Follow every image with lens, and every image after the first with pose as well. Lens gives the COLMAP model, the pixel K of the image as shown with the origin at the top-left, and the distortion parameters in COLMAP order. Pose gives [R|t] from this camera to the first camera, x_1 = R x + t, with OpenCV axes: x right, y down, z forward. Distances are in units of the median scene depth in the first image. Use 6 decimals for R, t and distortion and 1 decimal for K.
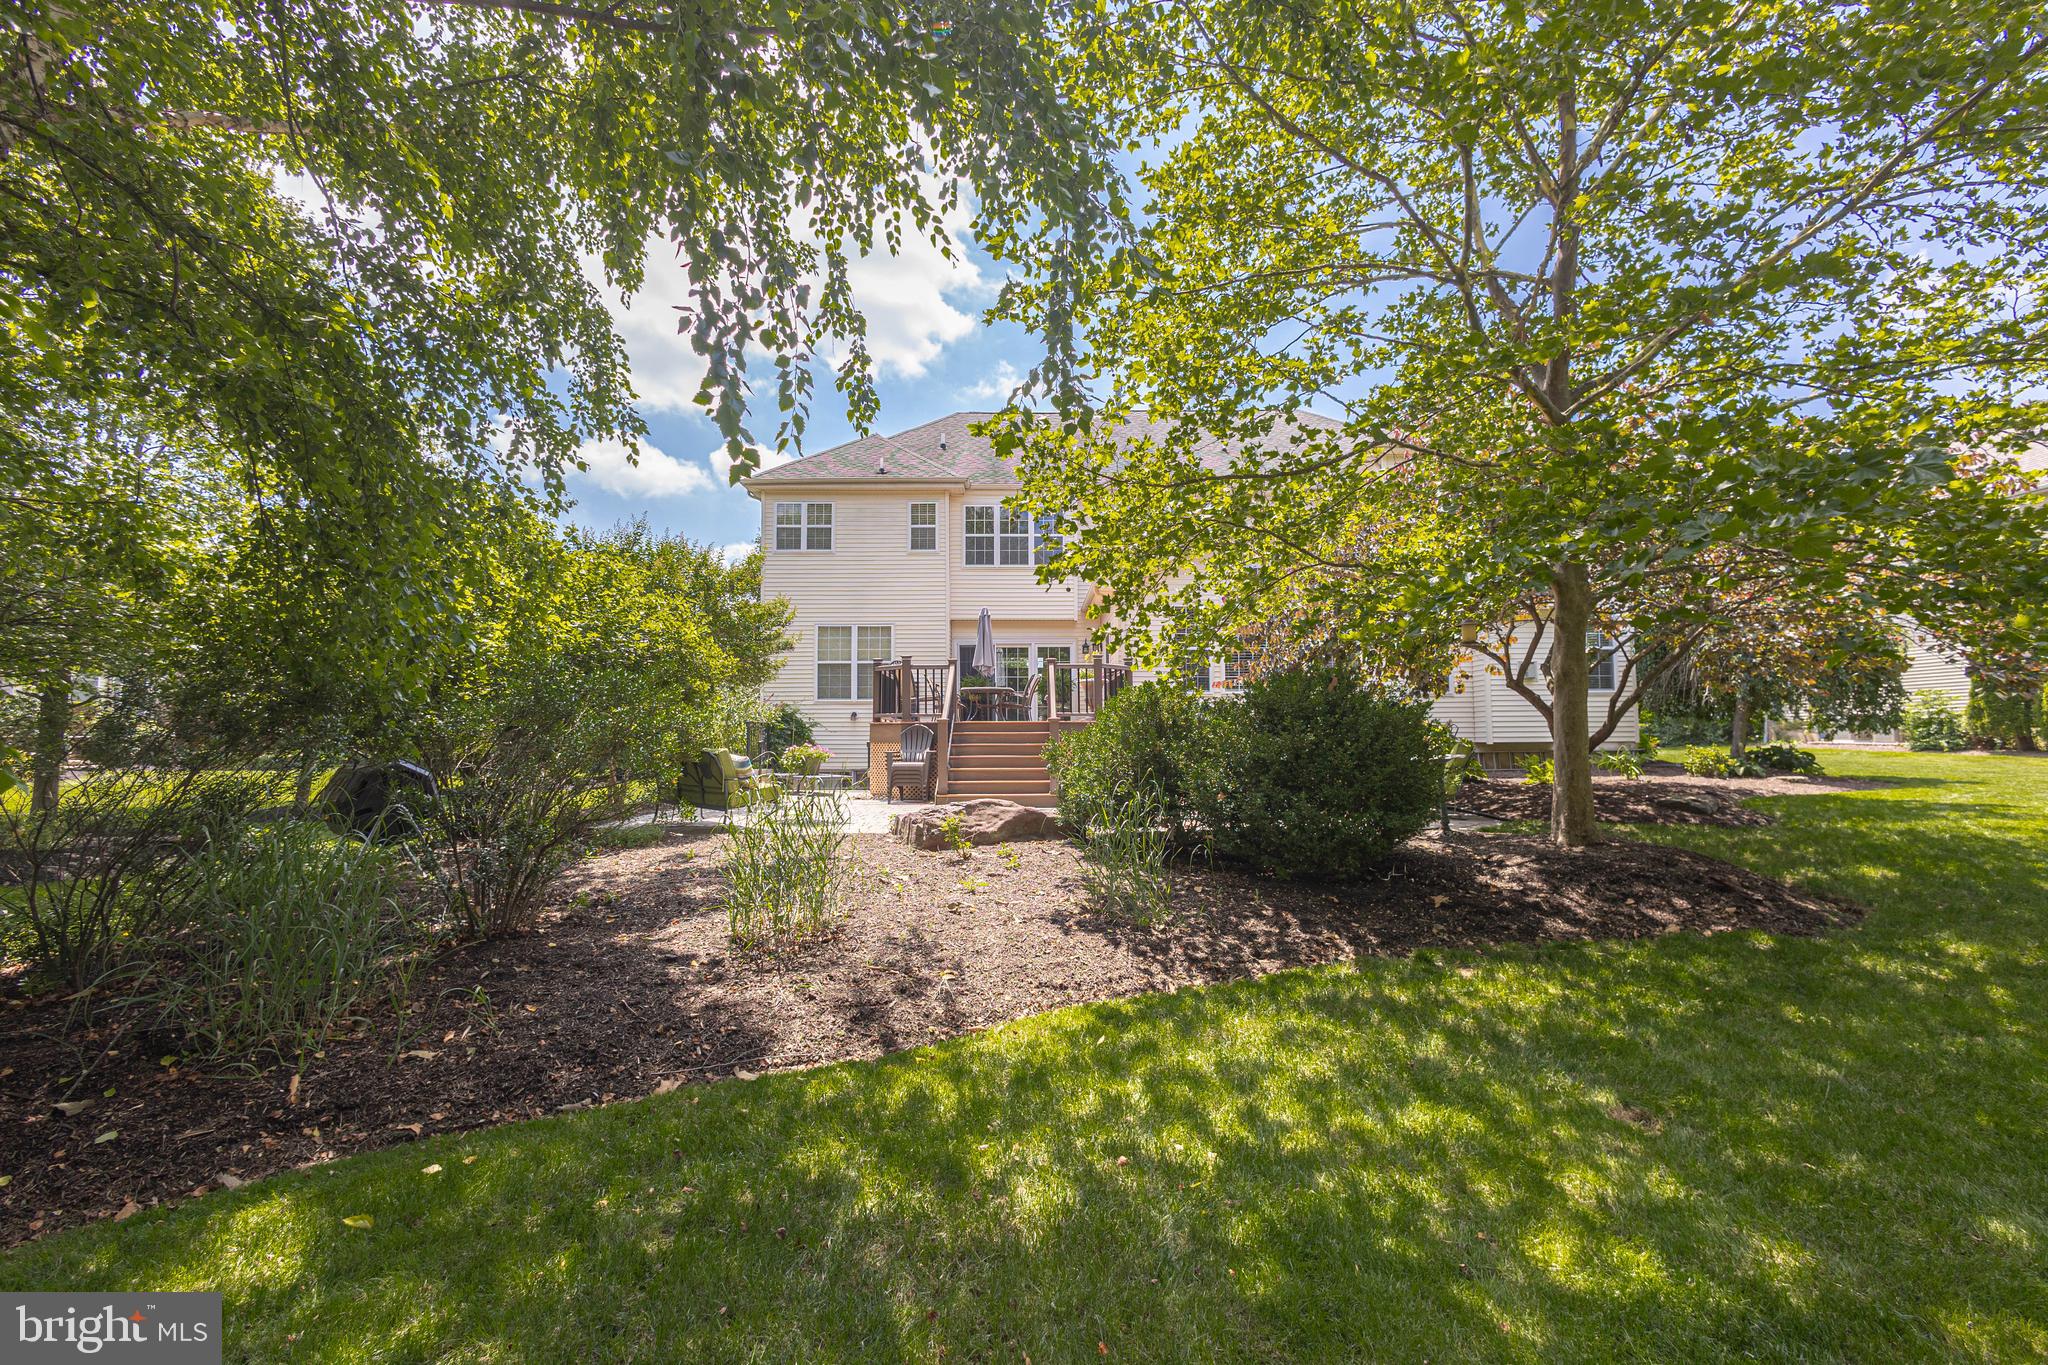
lens RADIAL K [[932.8, 0, 1024.0], [0, 932.8, 682.5], [0, 0, 1]] dist [0.000669, -0.000181]
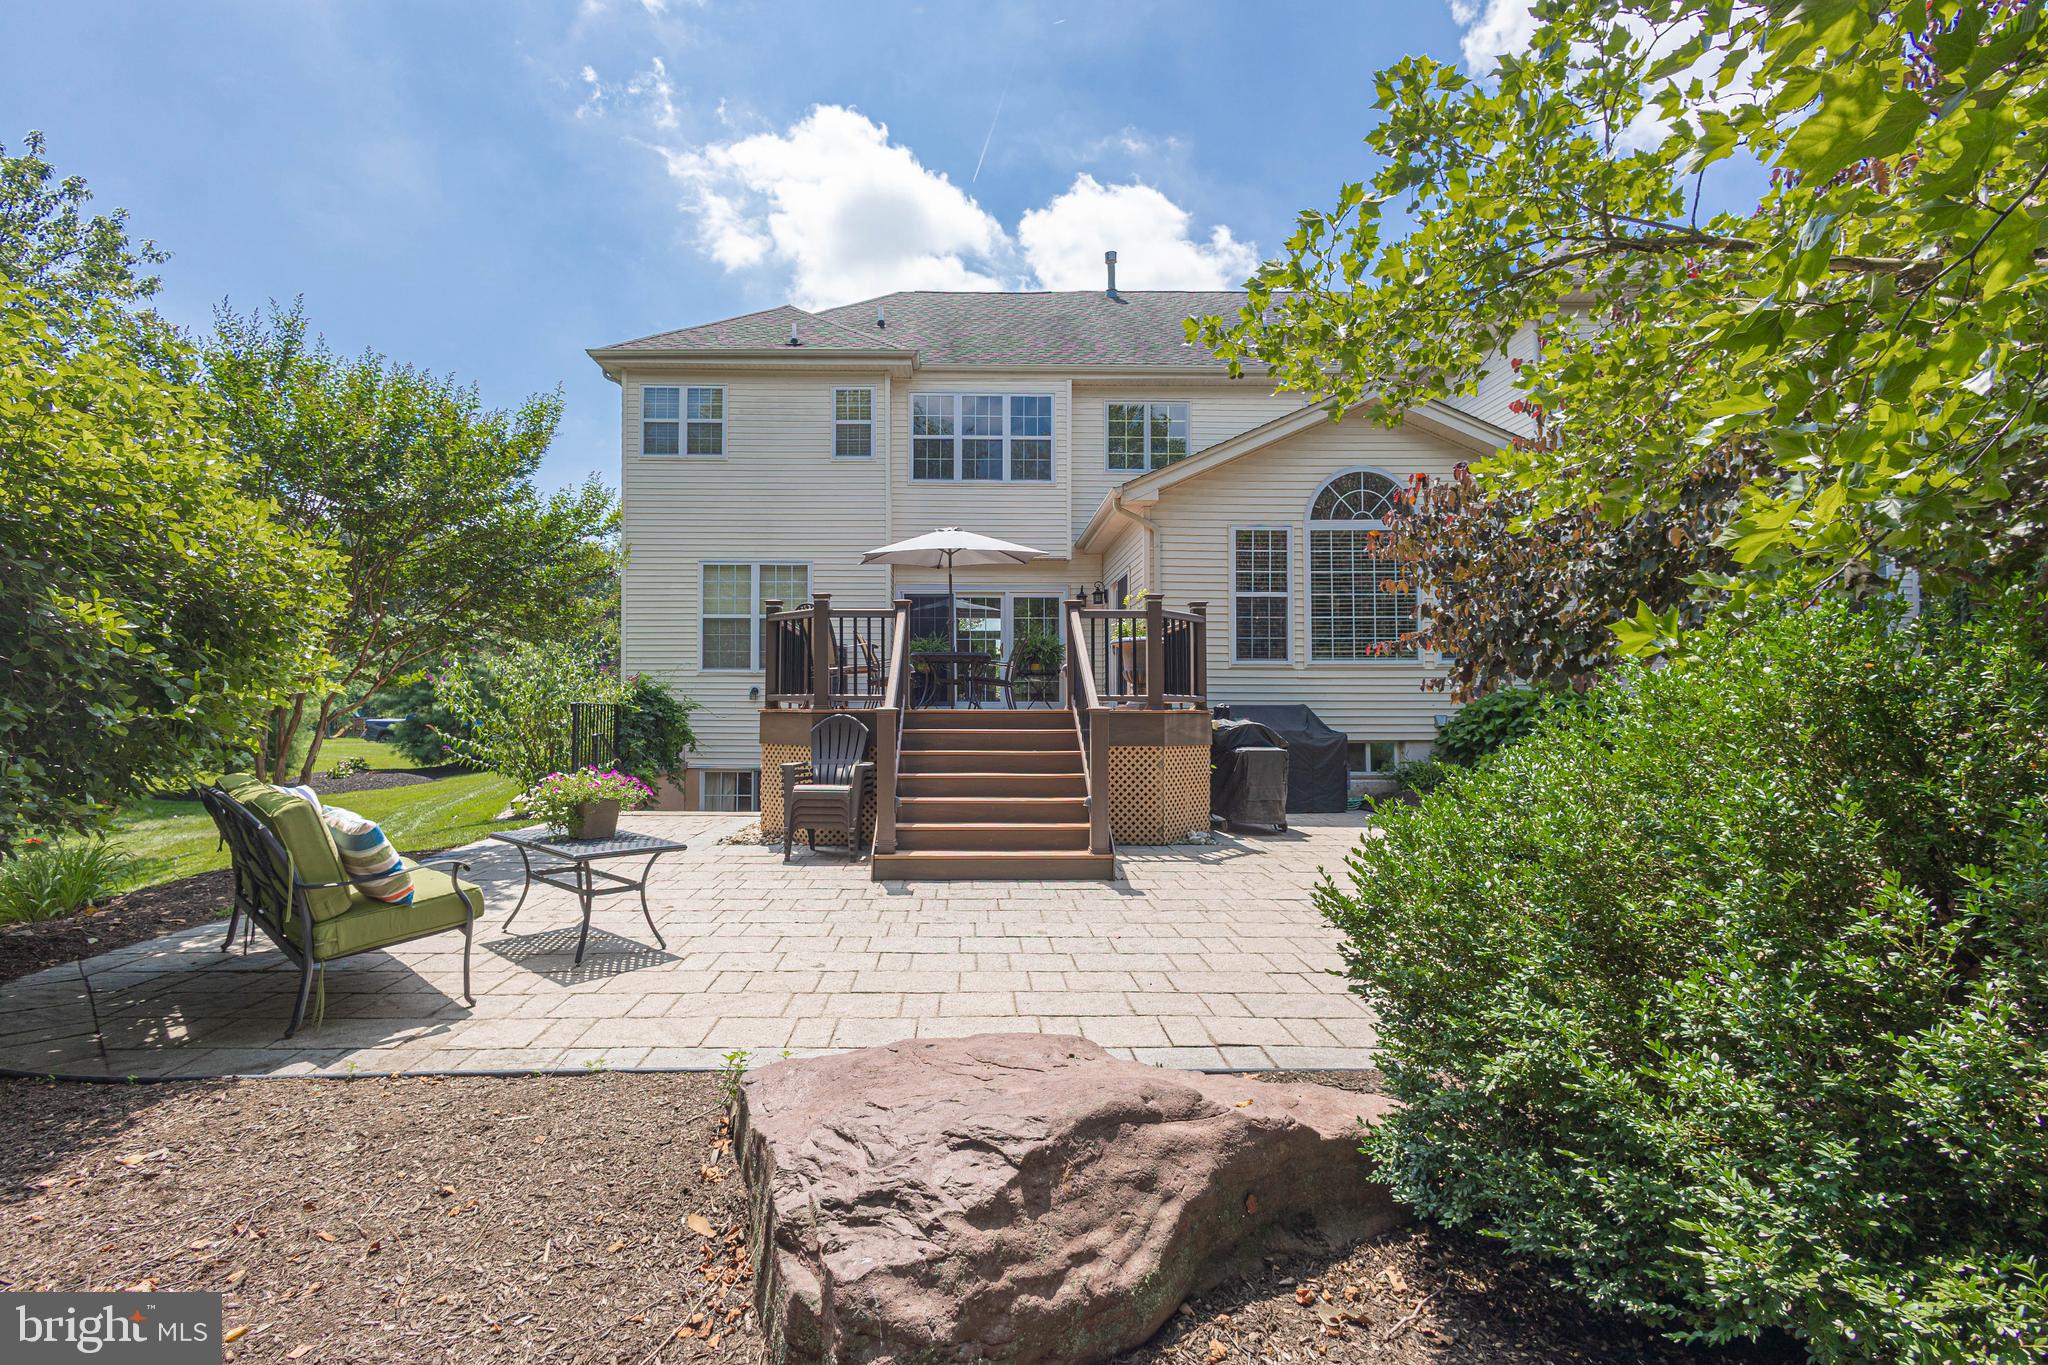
lens RADIAL K [[959.4, 0, 966.7], [0, 959.4, 677.2], [0, 0, 1]] dist [0.000010, -0.000117]
pose [[0.999940, 0.007025, 0.008419, -0.122782], [-0.007235, 0.999657, 0.025187, 0.020328], [-0.008240, -0.025246, 0.999647, 1.208561]]
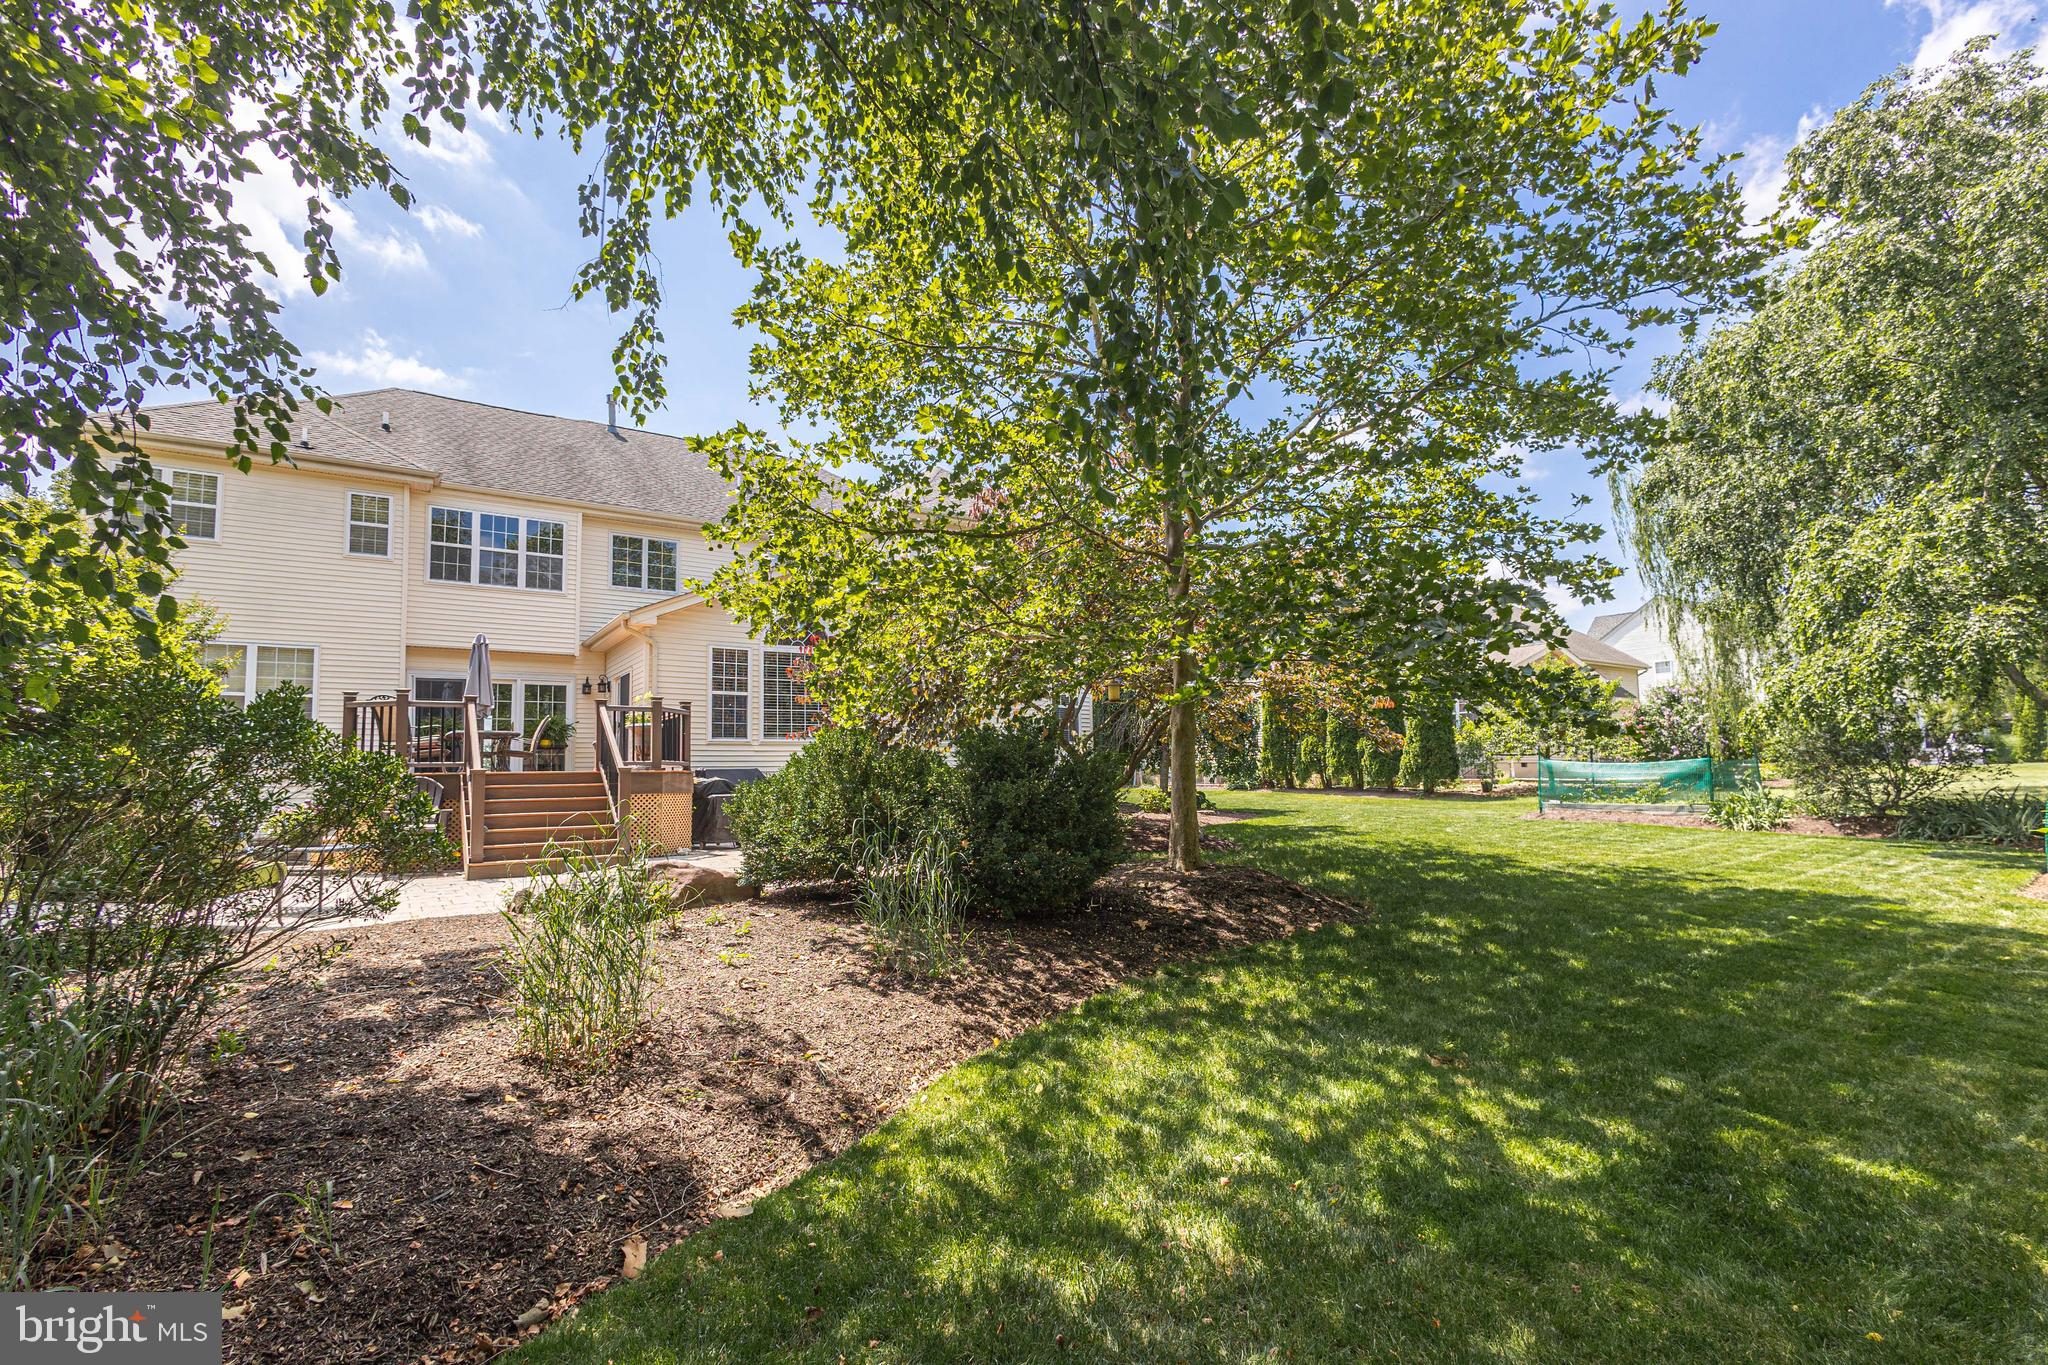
lens RADIAL K [[947.8, 0, 1027.0], [0, 947.8, 706.1], [0, 0, 1]] dist [0.002474, 0.000008]
pose [[0.827165, 0.033171, 0.560980, -0.409959], [-0.018154, 0.999313, -0.032322, 0.006092], [-0.561666, 0.016552, 0.827198, 0.128633]]
